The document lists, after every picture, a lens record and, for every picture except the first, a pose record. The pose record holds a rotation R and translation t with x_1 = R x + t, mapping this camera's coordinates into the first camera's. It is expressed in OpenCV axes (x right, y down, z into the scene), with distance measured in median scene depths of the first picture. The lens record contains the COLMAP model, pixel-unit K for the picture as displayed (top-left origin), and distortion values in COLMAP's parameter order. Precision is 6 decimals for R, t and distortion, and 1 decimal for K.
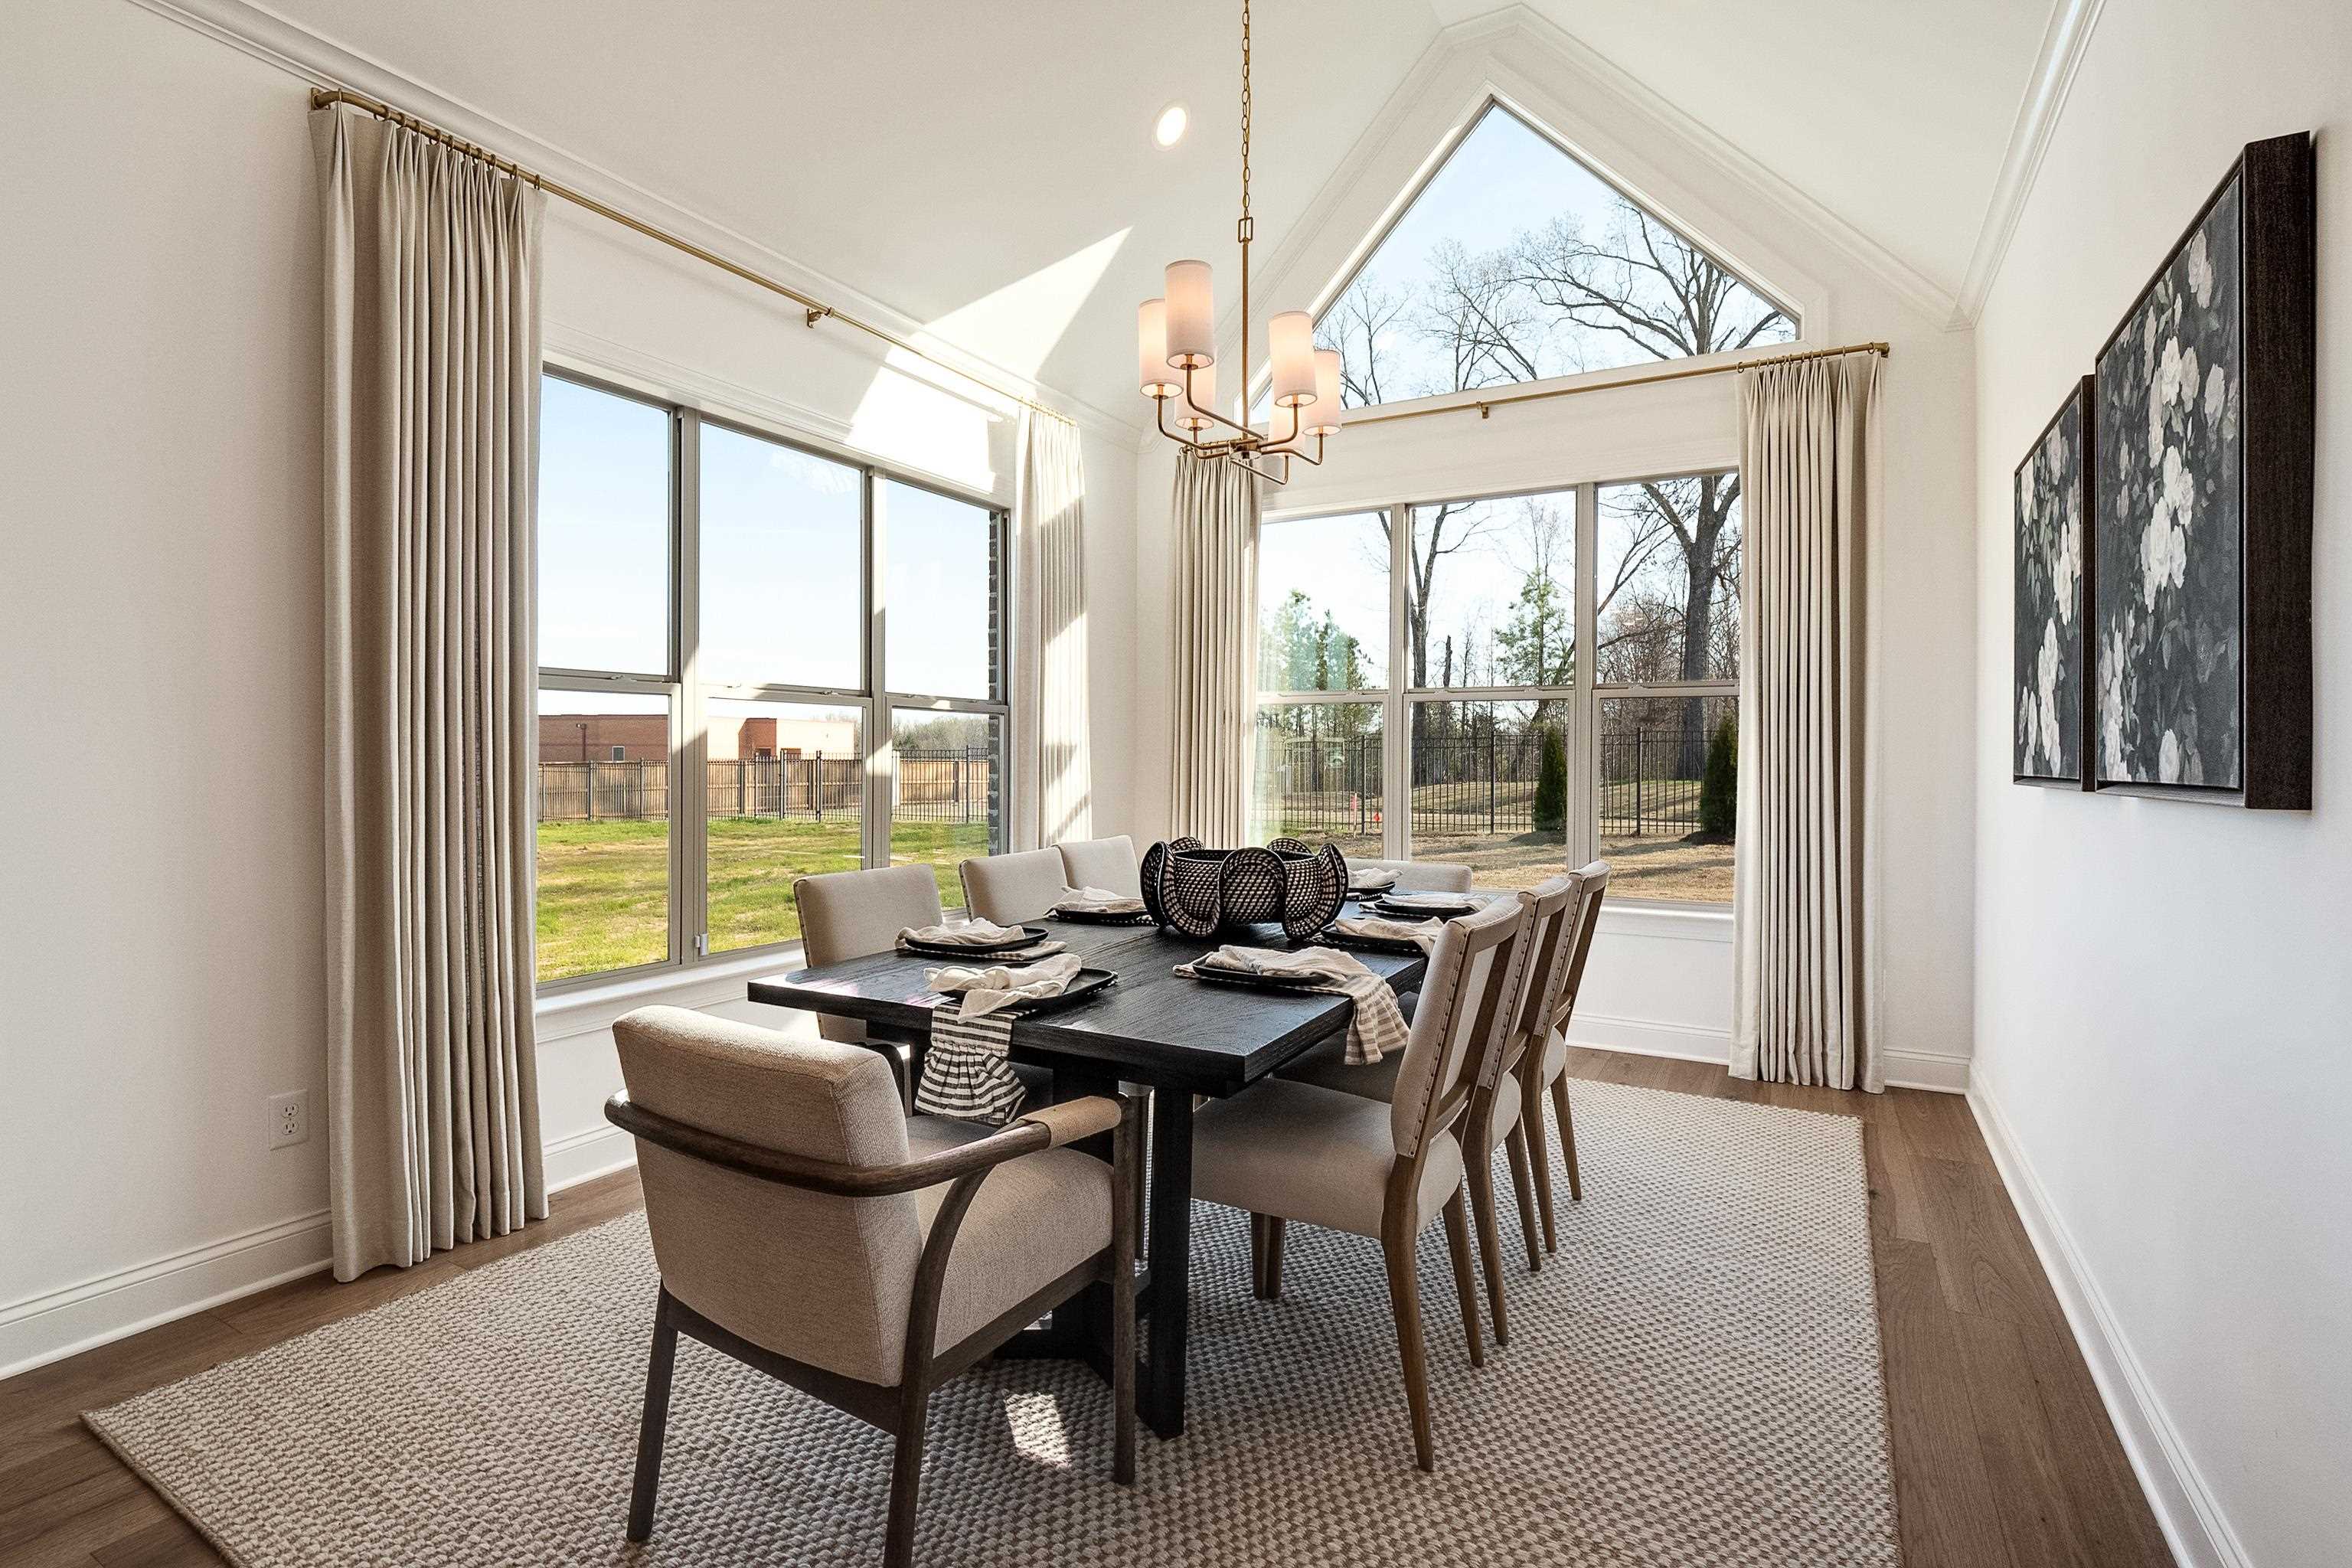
lens RADIAL K [[1114.3, 0, 1176.0], [0, 1114.3, 784.0], [0, 0, 1]] dist [0.002089, -0.012325]
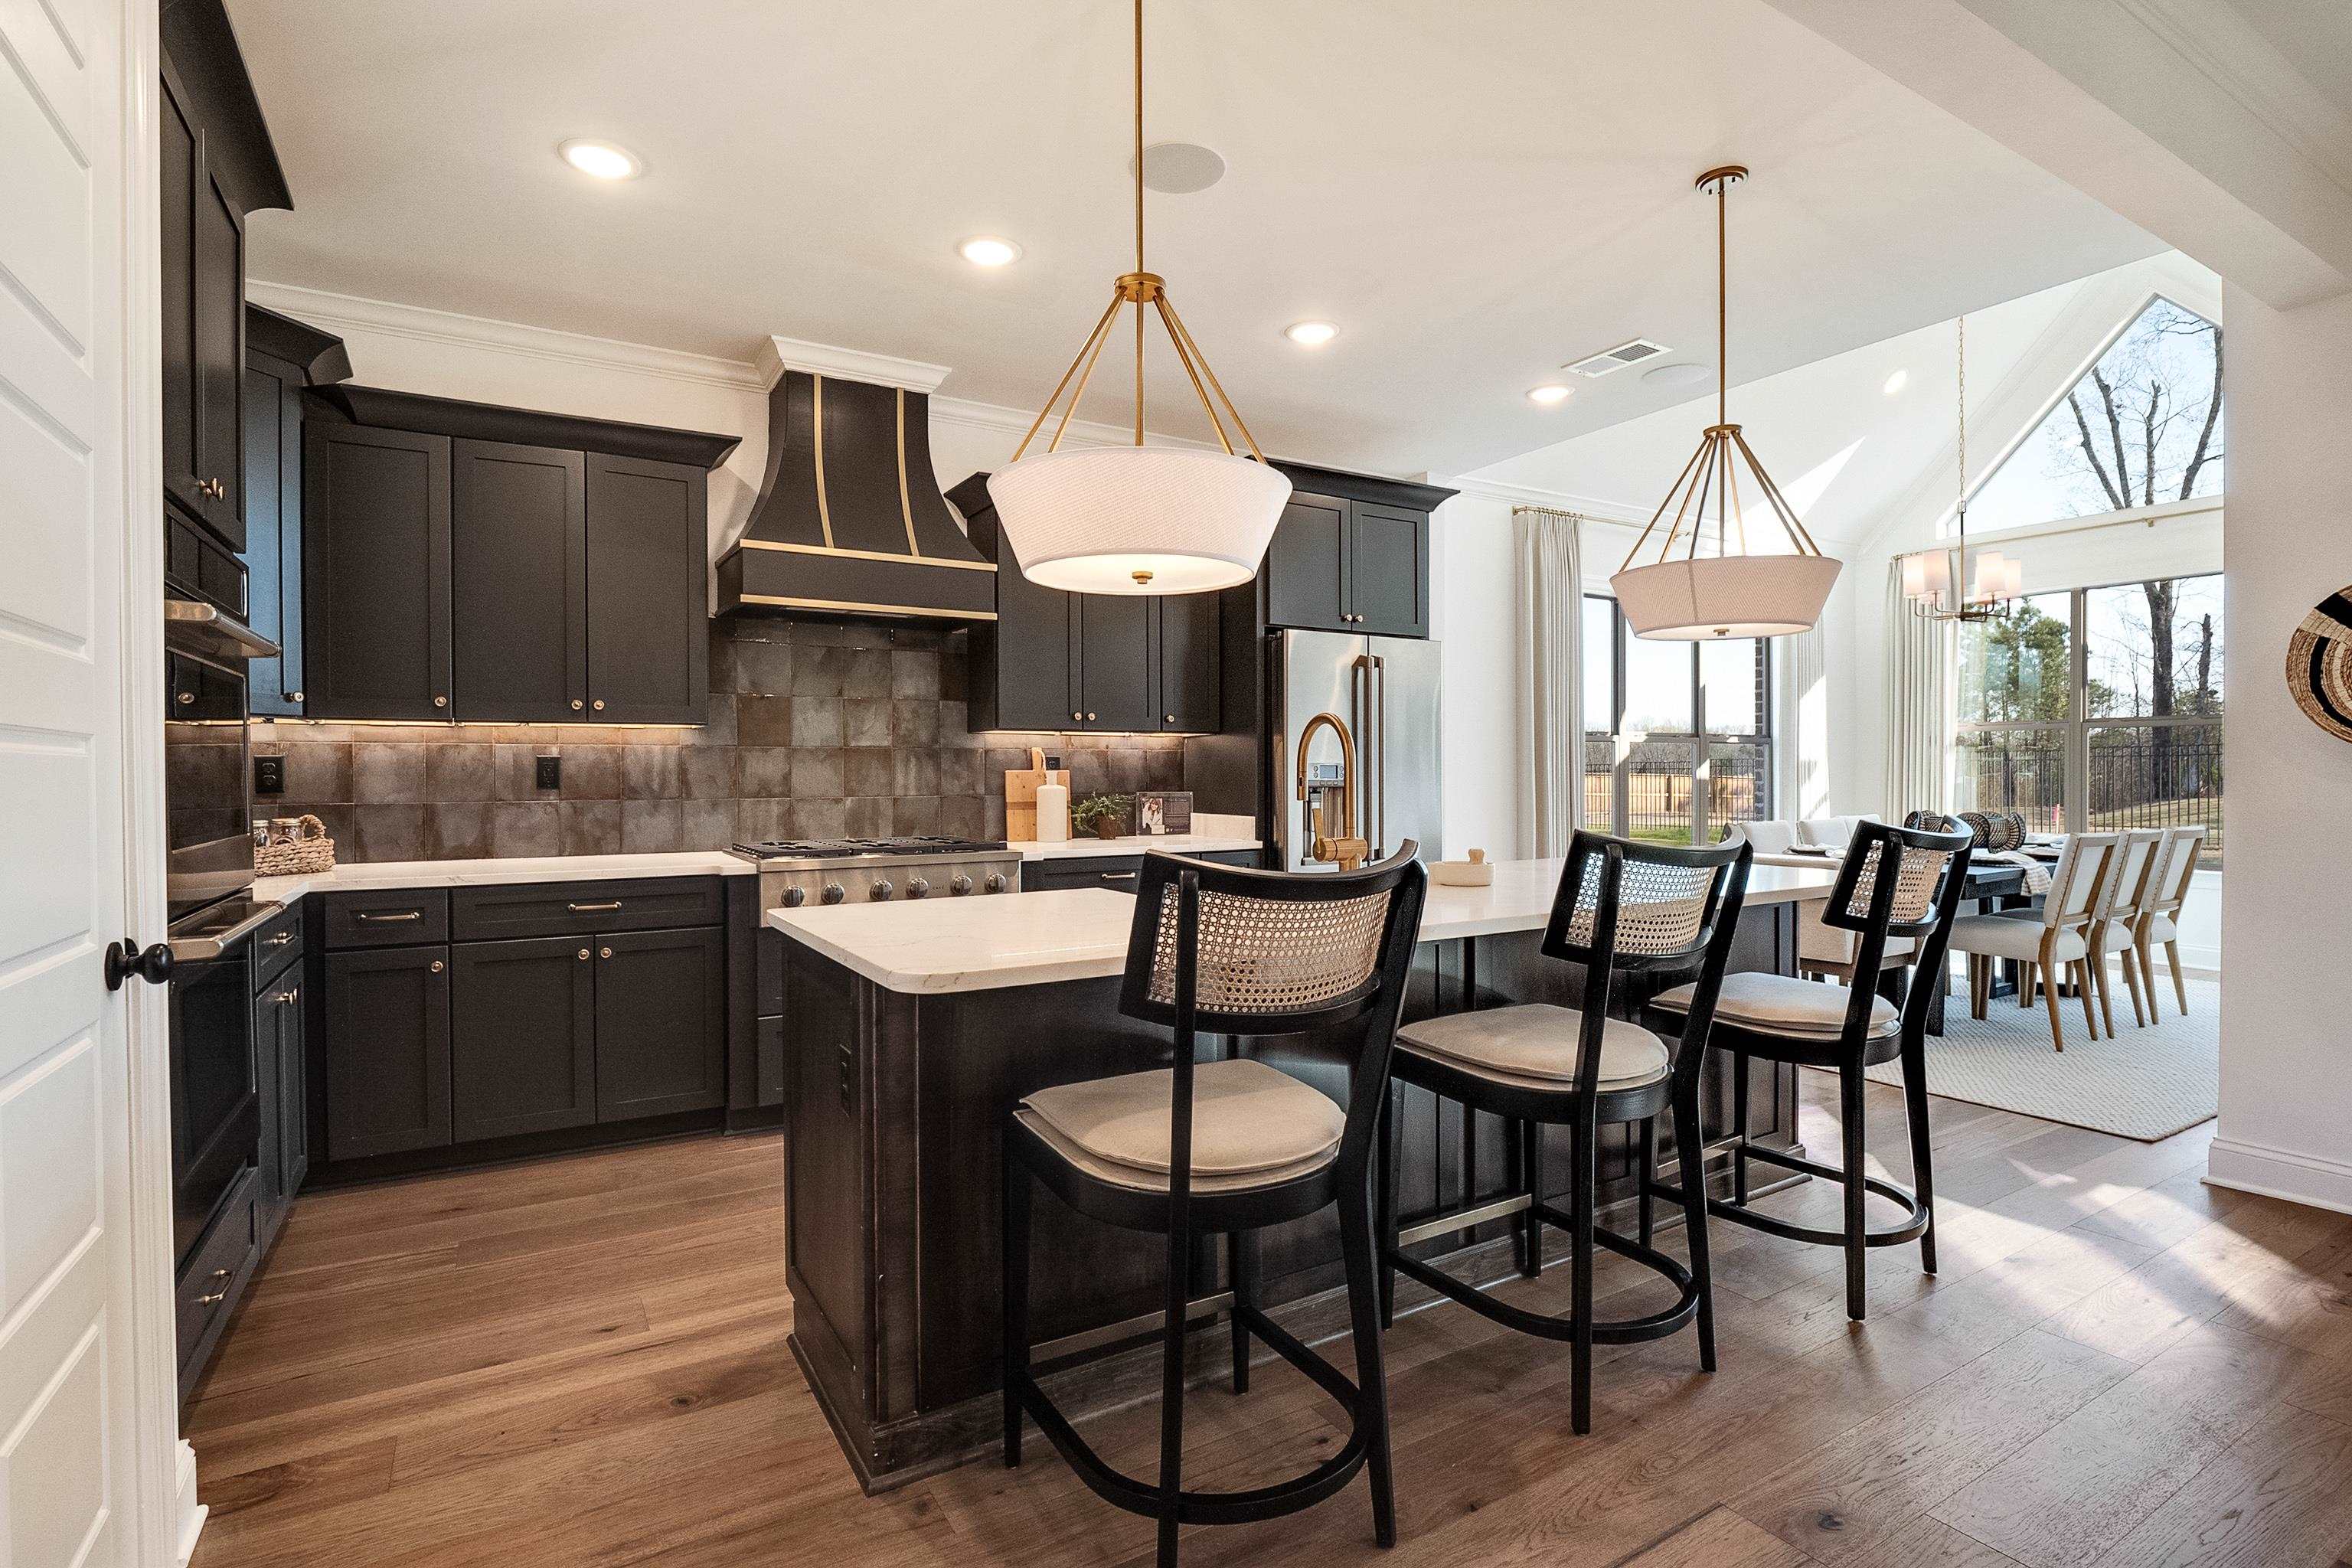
lens RADIAL K [[1114.3, 0, 1176.0], [0, 1114.3, 784.0], [0, 0, 1]] dist [0.002089, -0.012325]
pose [[0.868743, -0.002703, -0.495255, -0.100934], [-0.003074, 0.999936, -0.010851, 0.015828], [0.495253, 0.010949, 0.868680, -0.816934]]
